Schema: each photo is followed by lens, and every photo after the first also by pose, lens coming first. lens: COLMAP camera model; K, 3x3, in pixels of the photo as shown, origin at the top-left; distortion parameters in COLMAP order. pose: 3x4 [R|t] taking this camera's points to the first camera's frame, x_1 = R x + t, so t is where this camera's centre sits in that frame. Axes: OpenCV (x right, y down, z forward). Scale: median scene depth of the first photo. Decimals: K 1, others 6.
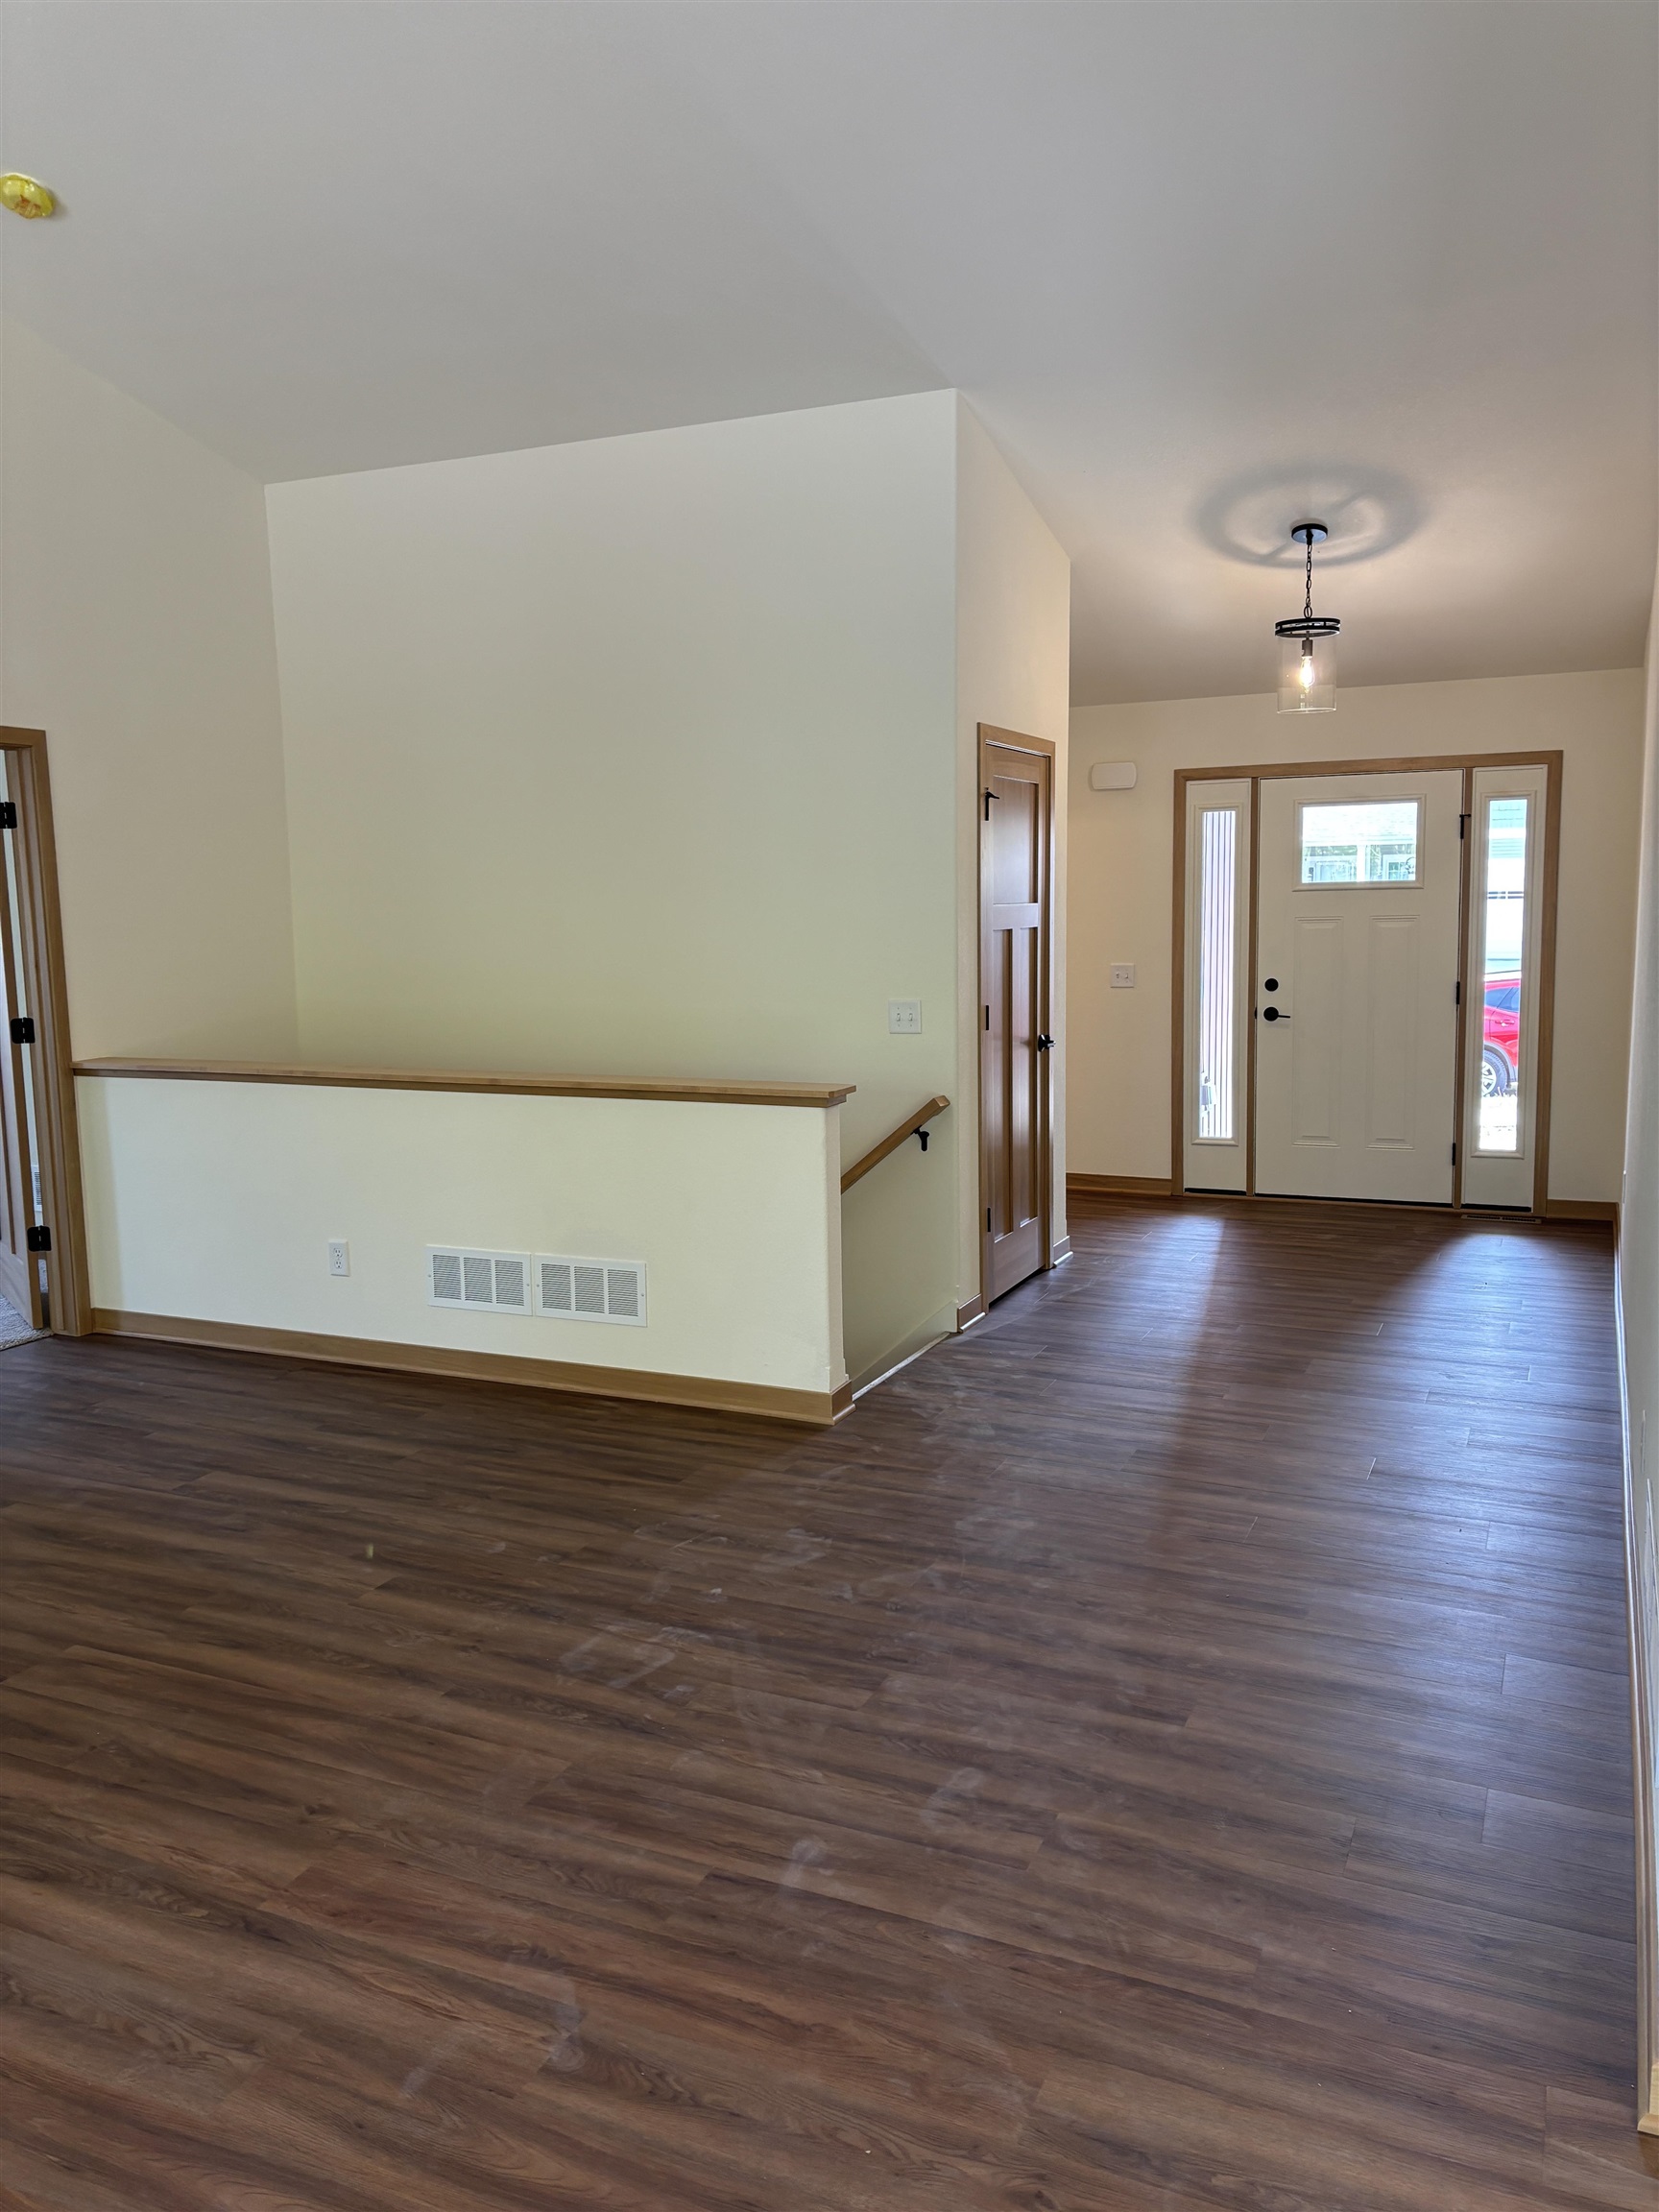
lens RADIAL K [[1670.5, 0, 837.4], [0, 1670.5, 1091.7], [0, 0, 1]] dist [0.056968, -0.062144]
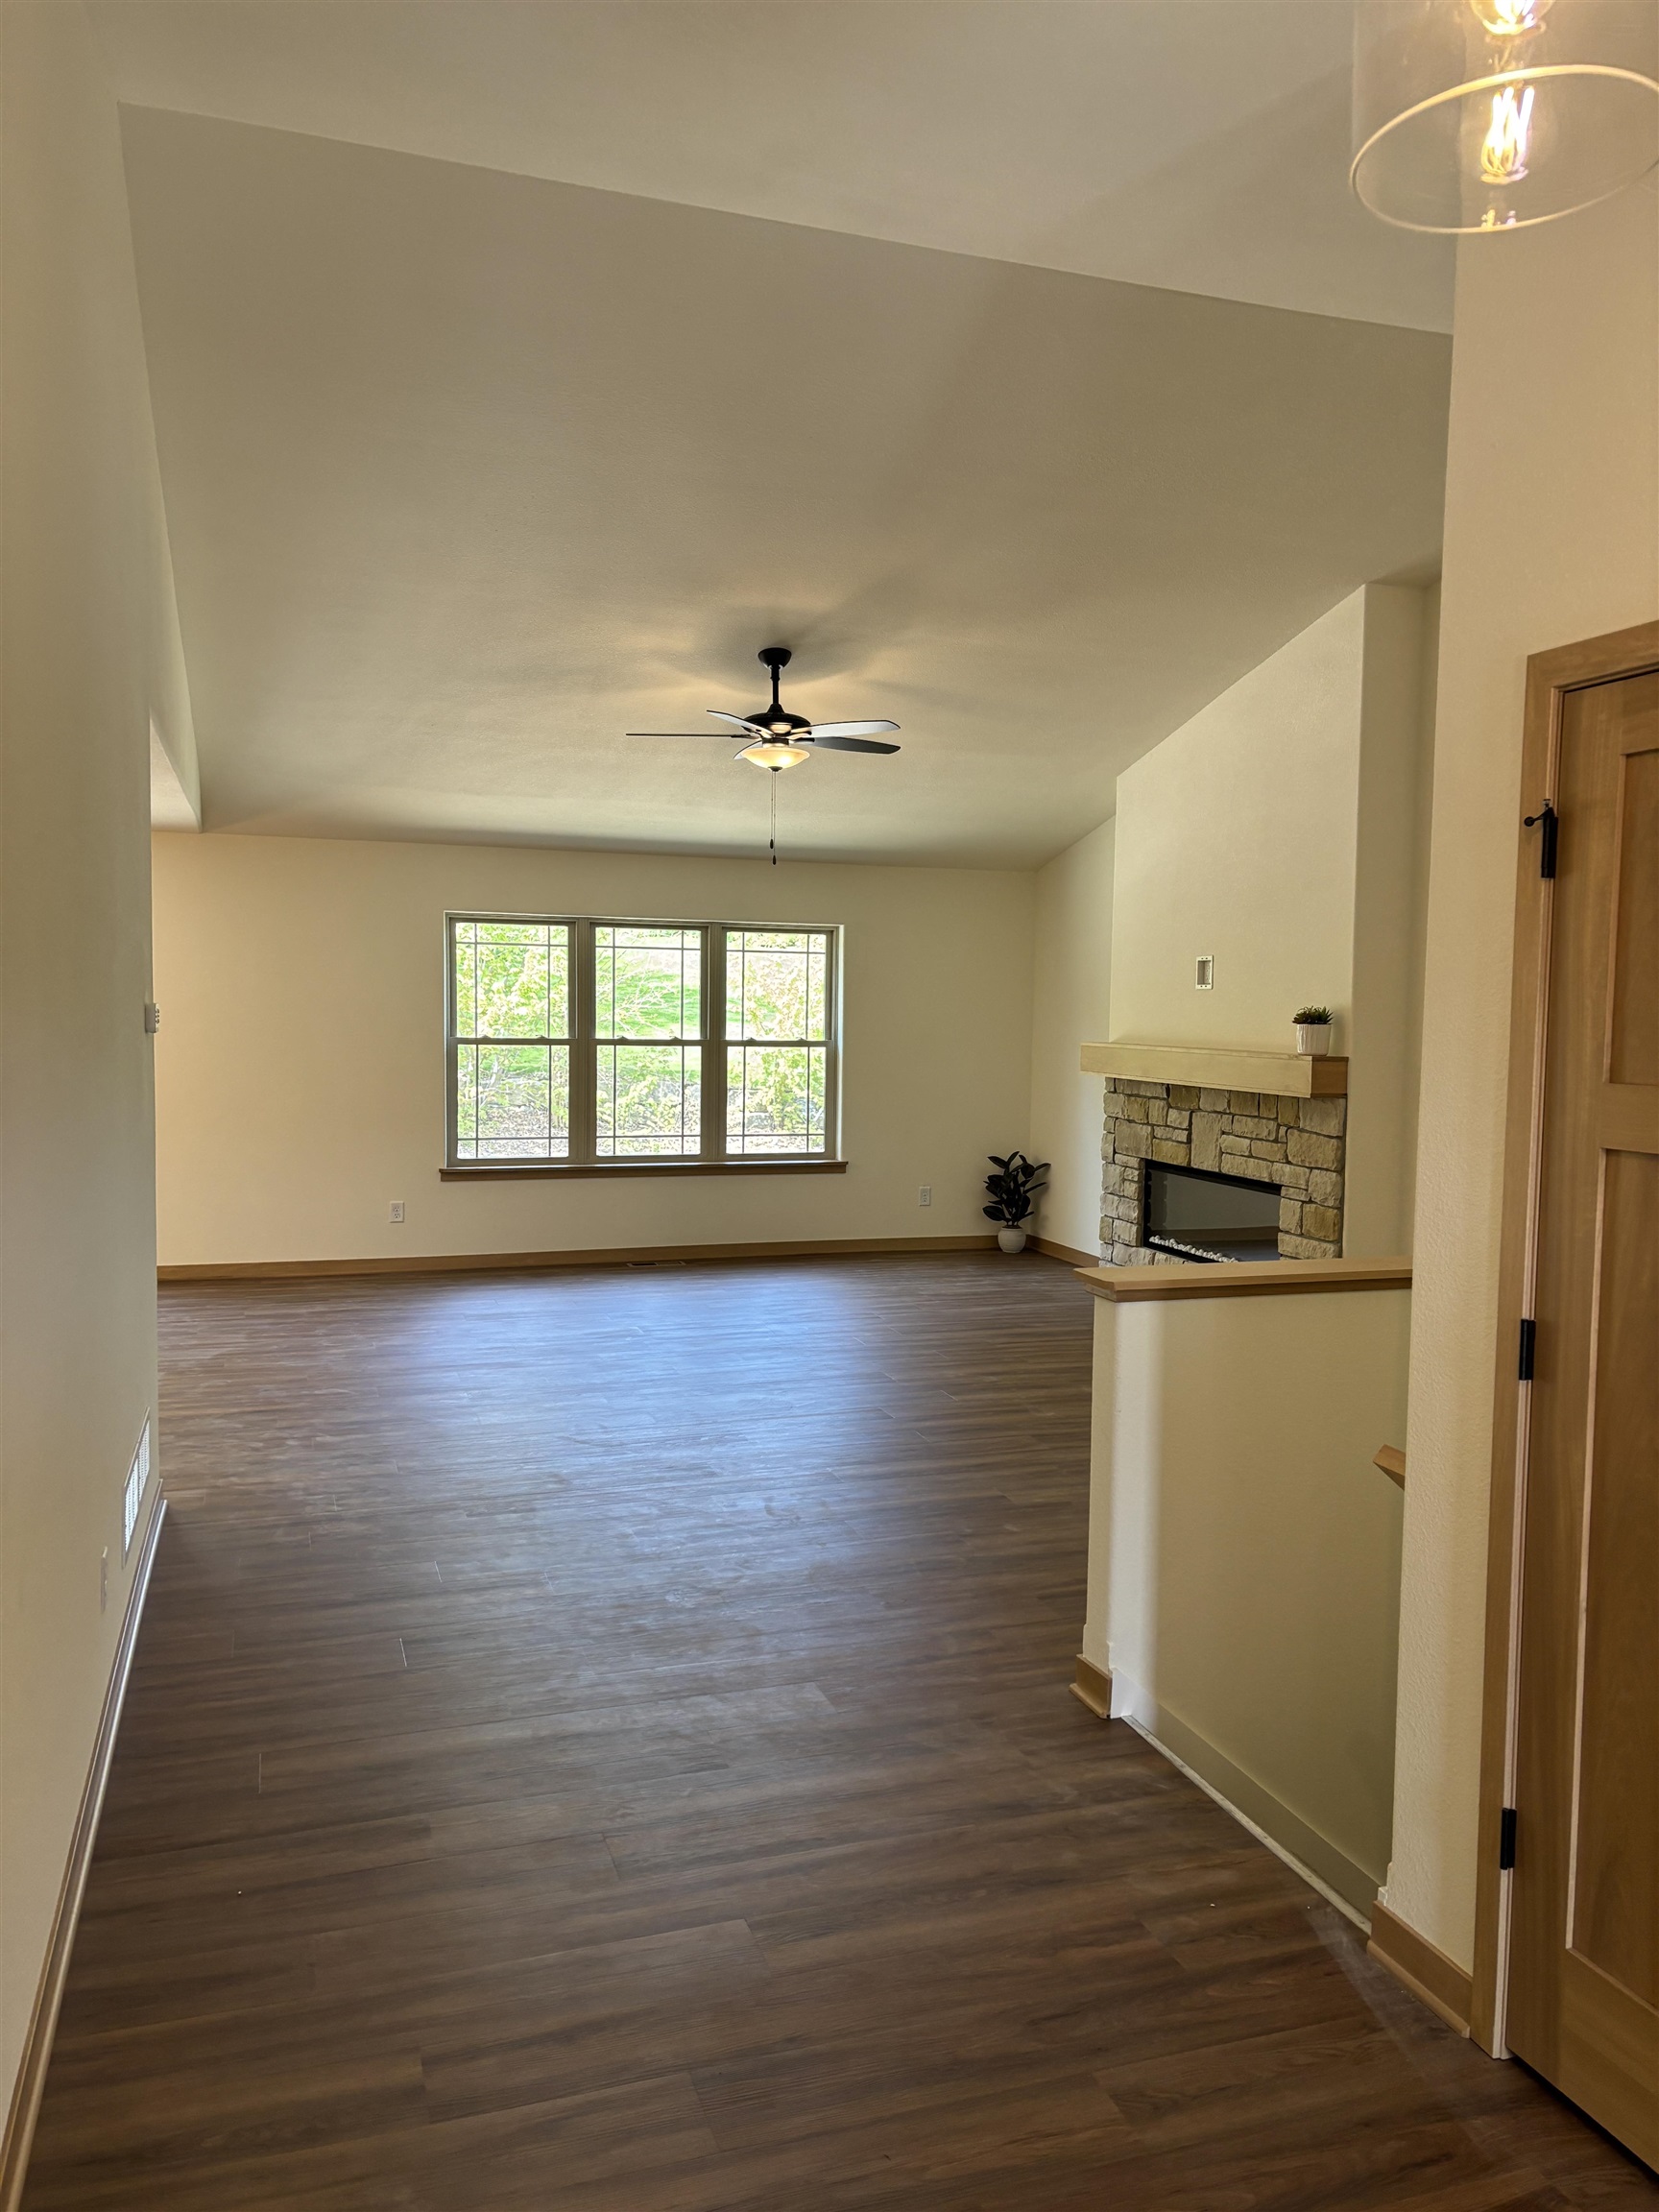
lens RADIAL K [[1632.4, 0, 833.1], [0, 1632.4, 1116.1], [0, 0, 1]] dist [0.059295, -0.059931]
pose [[-0.729715, 0.054597, -0.681568, 0.468776], [-0.082882, 0.982394, 0.167432, -0.150445], [0.678710, 0.178667, -0.712342, 1.116710]]
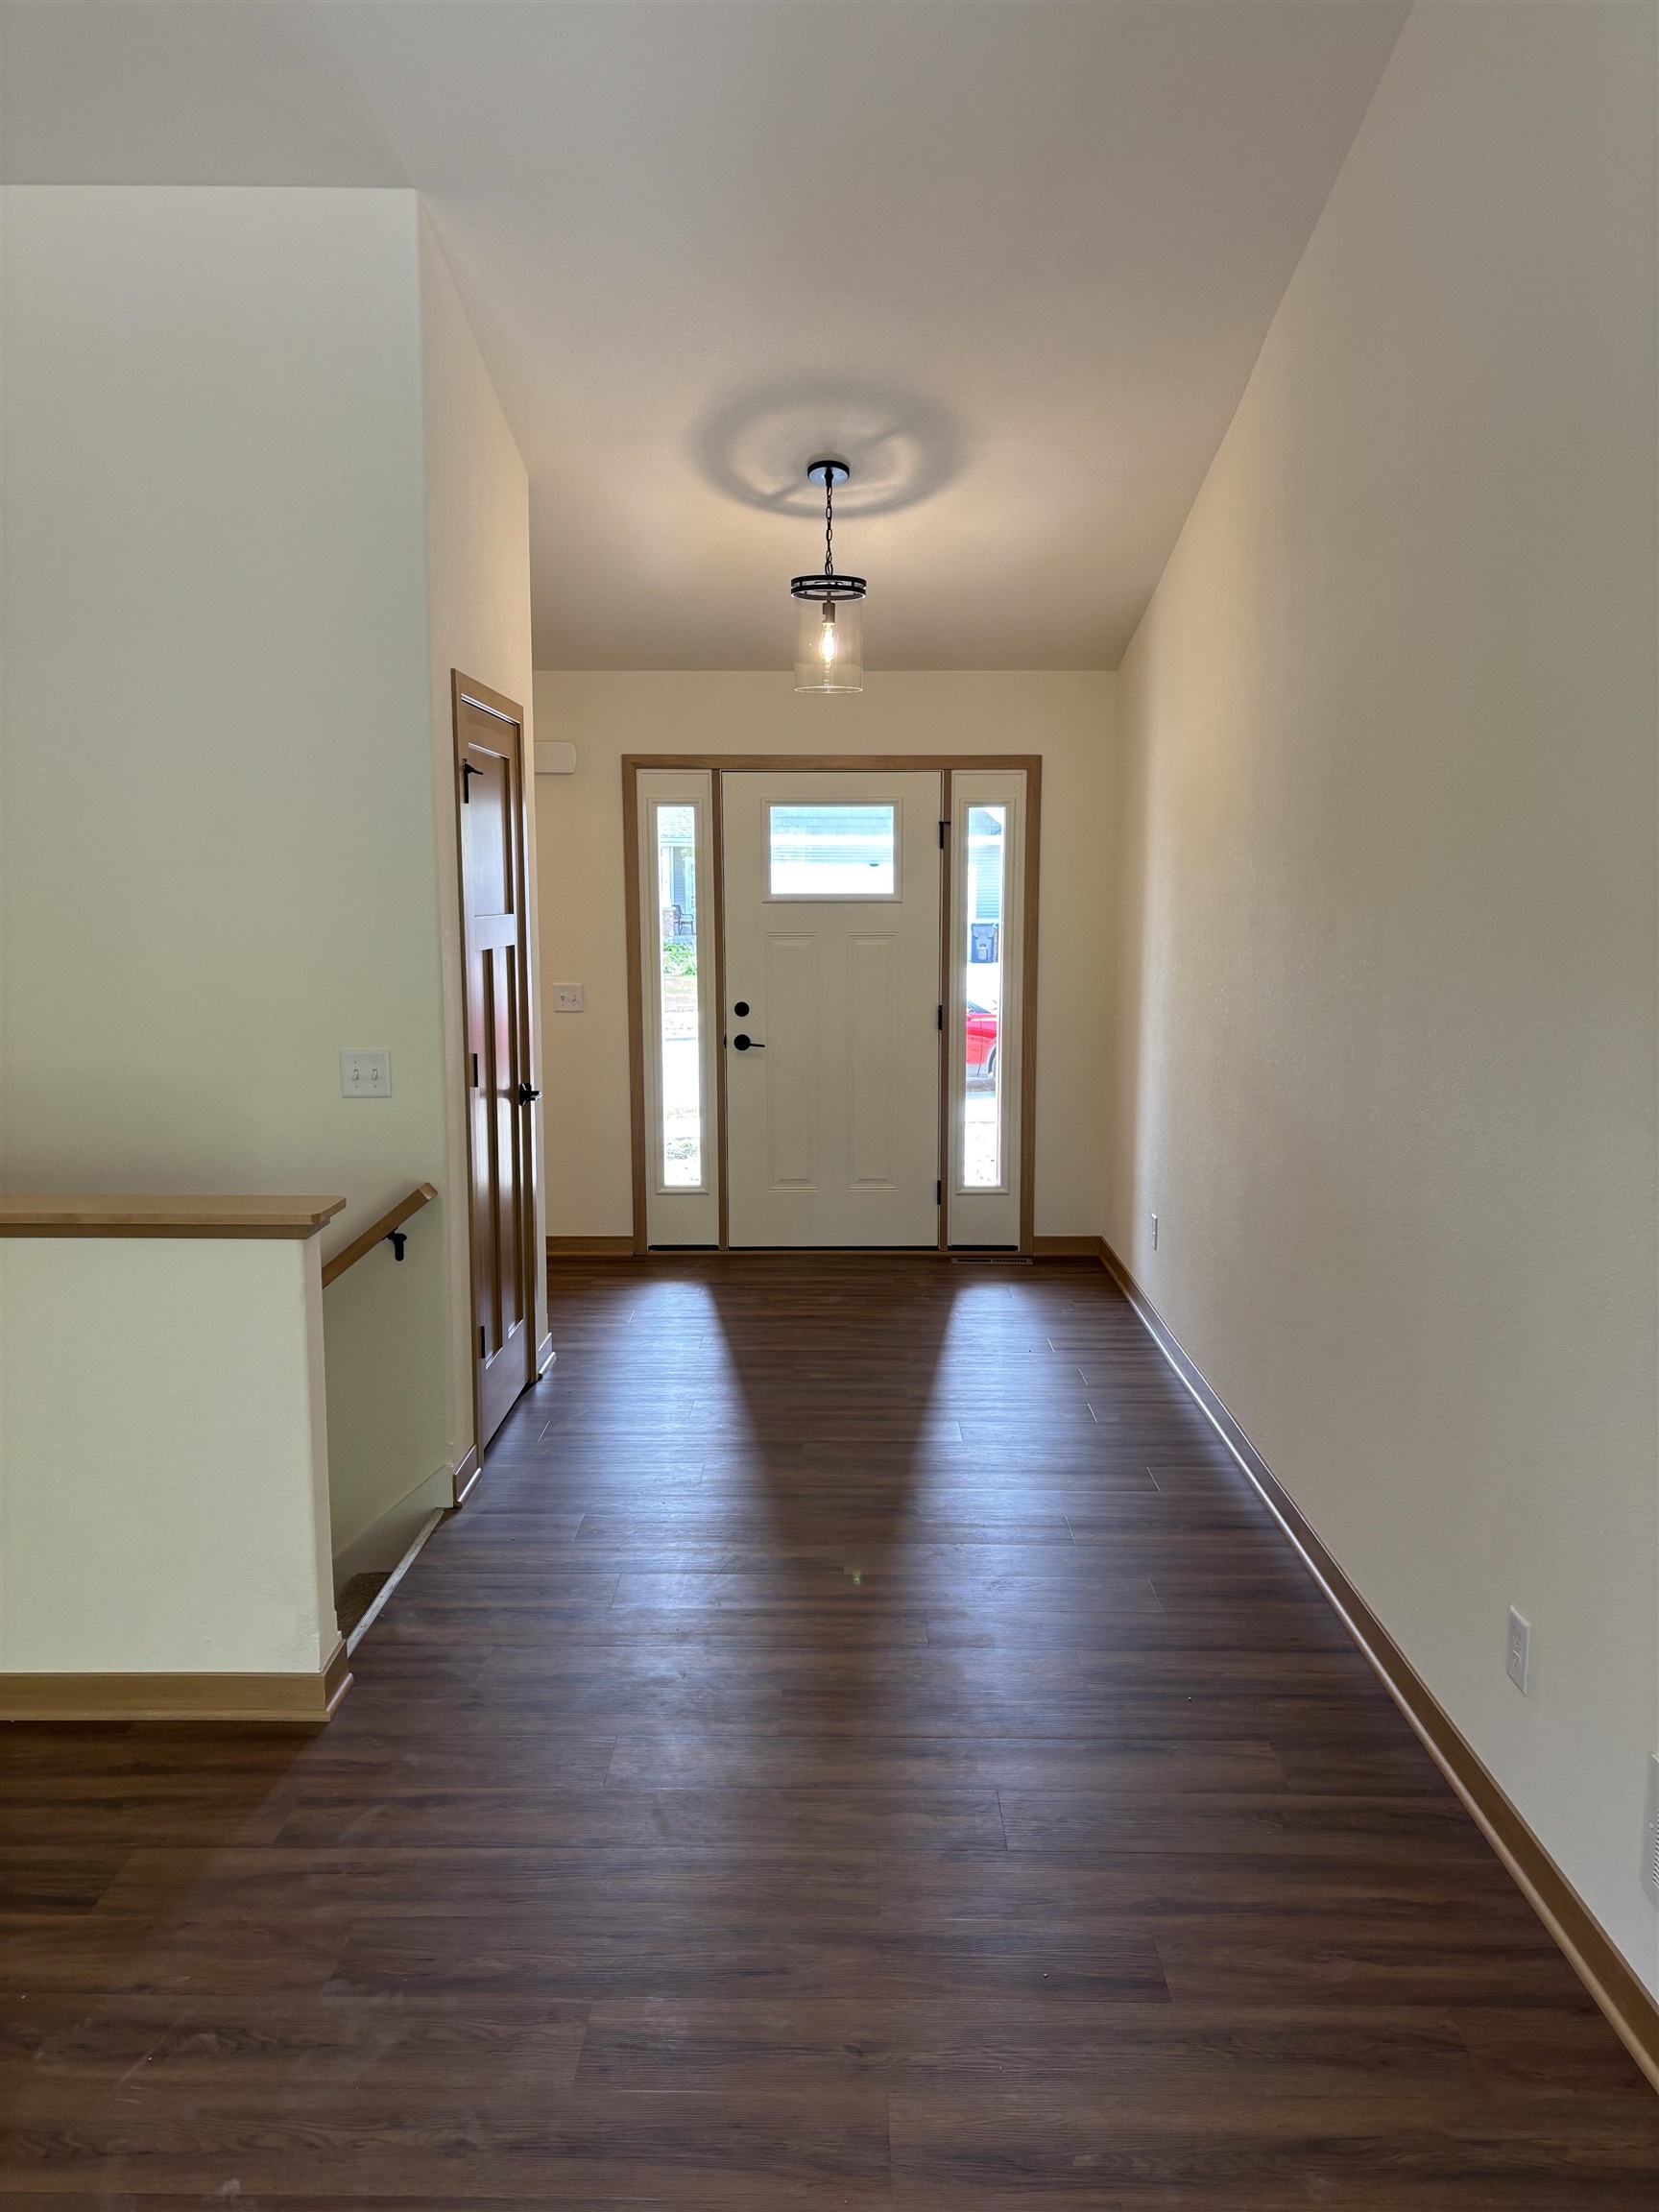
lens RADIAL K [[1659.7, 0, 853.5], [0, 1659.7, 1099.8], [0, 0, 1]] dist [0.064537, -0.087914]
pose [[0.910422, -0.035542, 0.412151, -0.059772], [0.032891, 0.999367, 0.013524, -0.034710], [-0.412371, 0.001243, 0.911015, 0.251350]]
